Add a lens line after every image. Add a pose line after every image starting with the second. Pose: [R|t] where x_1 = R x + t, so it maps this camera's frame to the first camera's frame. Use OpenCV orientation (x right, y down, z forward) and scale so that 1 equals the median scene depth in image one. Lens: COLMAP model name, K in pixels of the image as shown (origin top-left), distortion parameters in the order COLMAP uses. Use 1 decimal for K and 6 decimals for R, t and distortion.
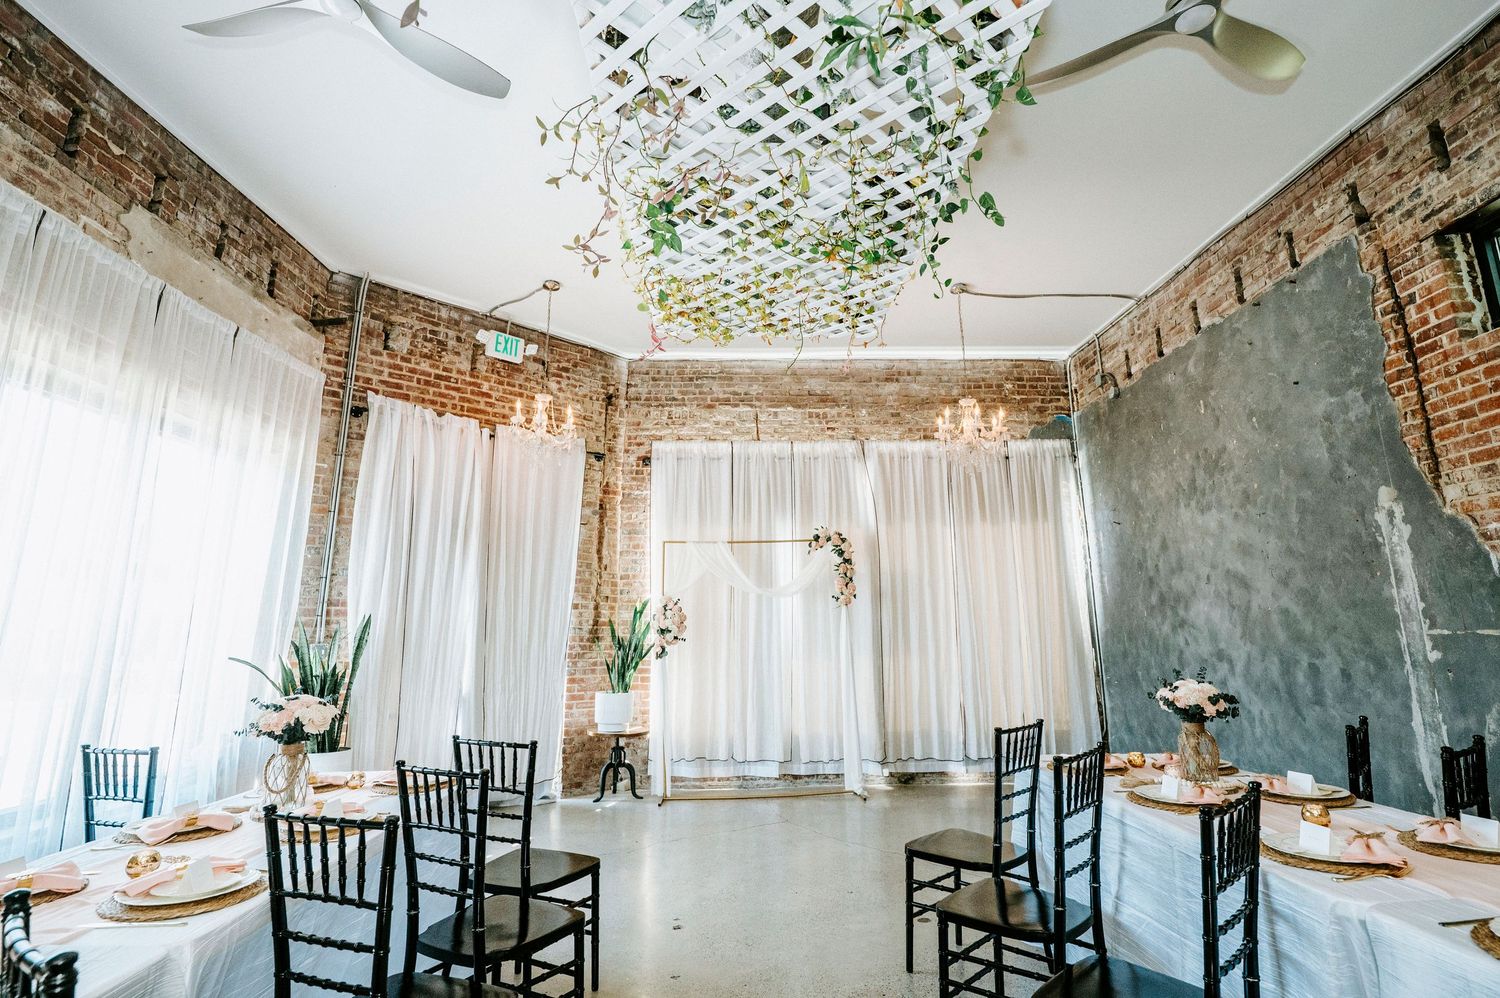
lens RADIAL K [[796.9, 0, 757.4], [0, 796.9, 435.4], [0, 0, 1]] dist [-0.019516, -0.000485]
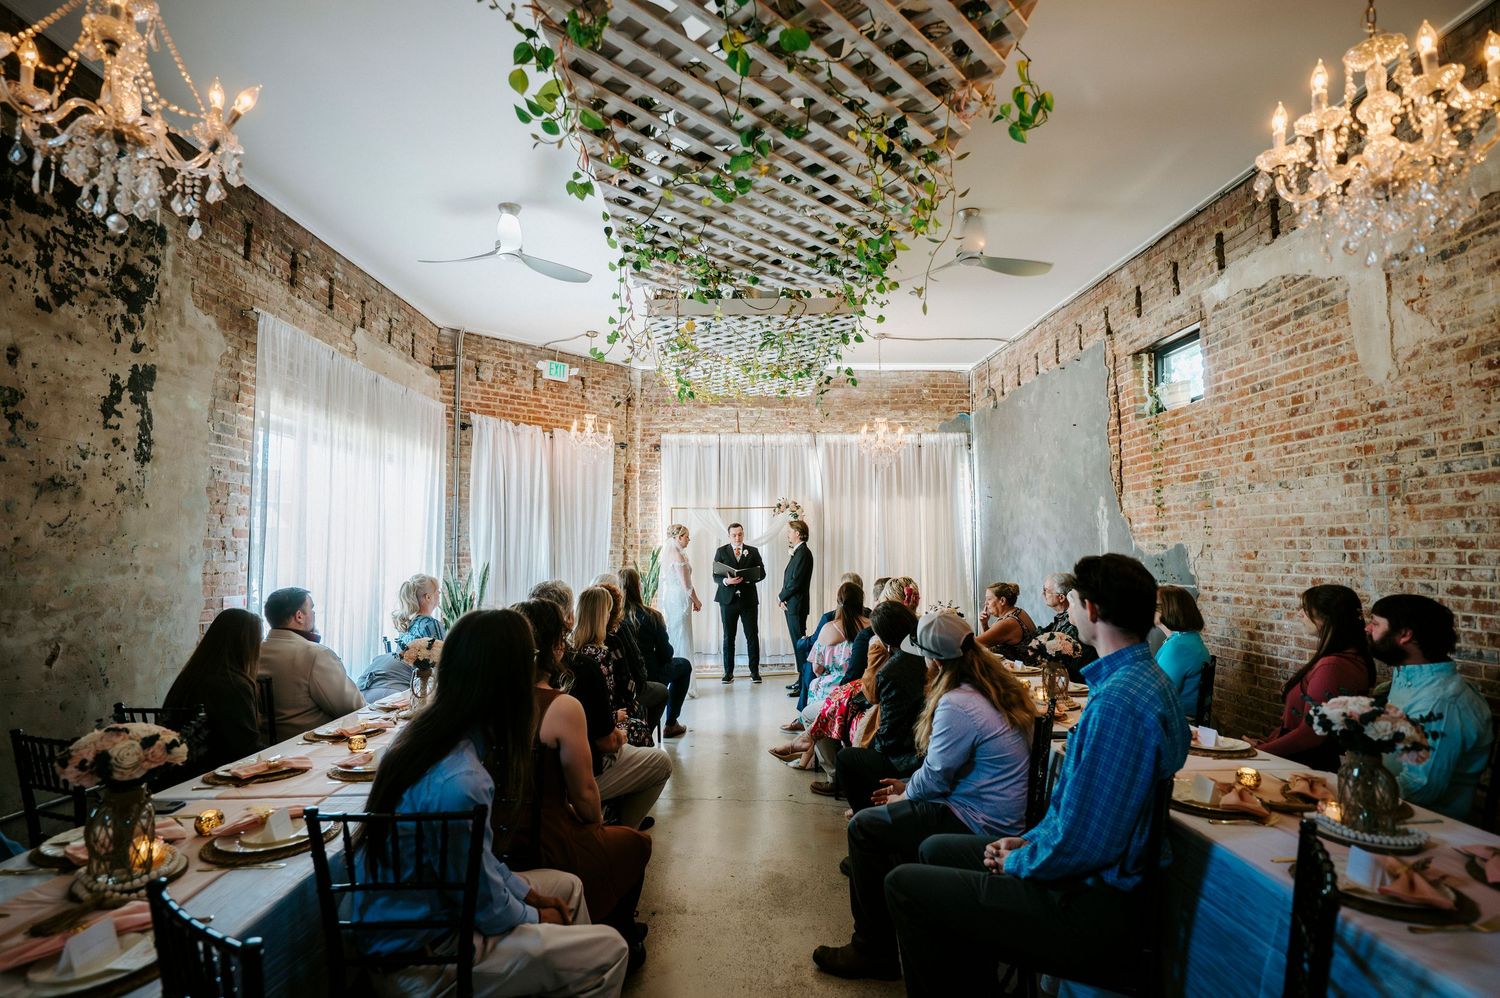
lens RADIAL K [[823.0, 0, 750.0], [0, 823.0, 499.0], [0, 0, 1]] dist [0.000043, 0.000027]
pose [[0.999975, 0.003054, 0.006343, 0.013167], [-0.004126, 0.984264, 0.176656, -0.143605], [-0.005704, -0.176677, 0.984252, -0.447885]]
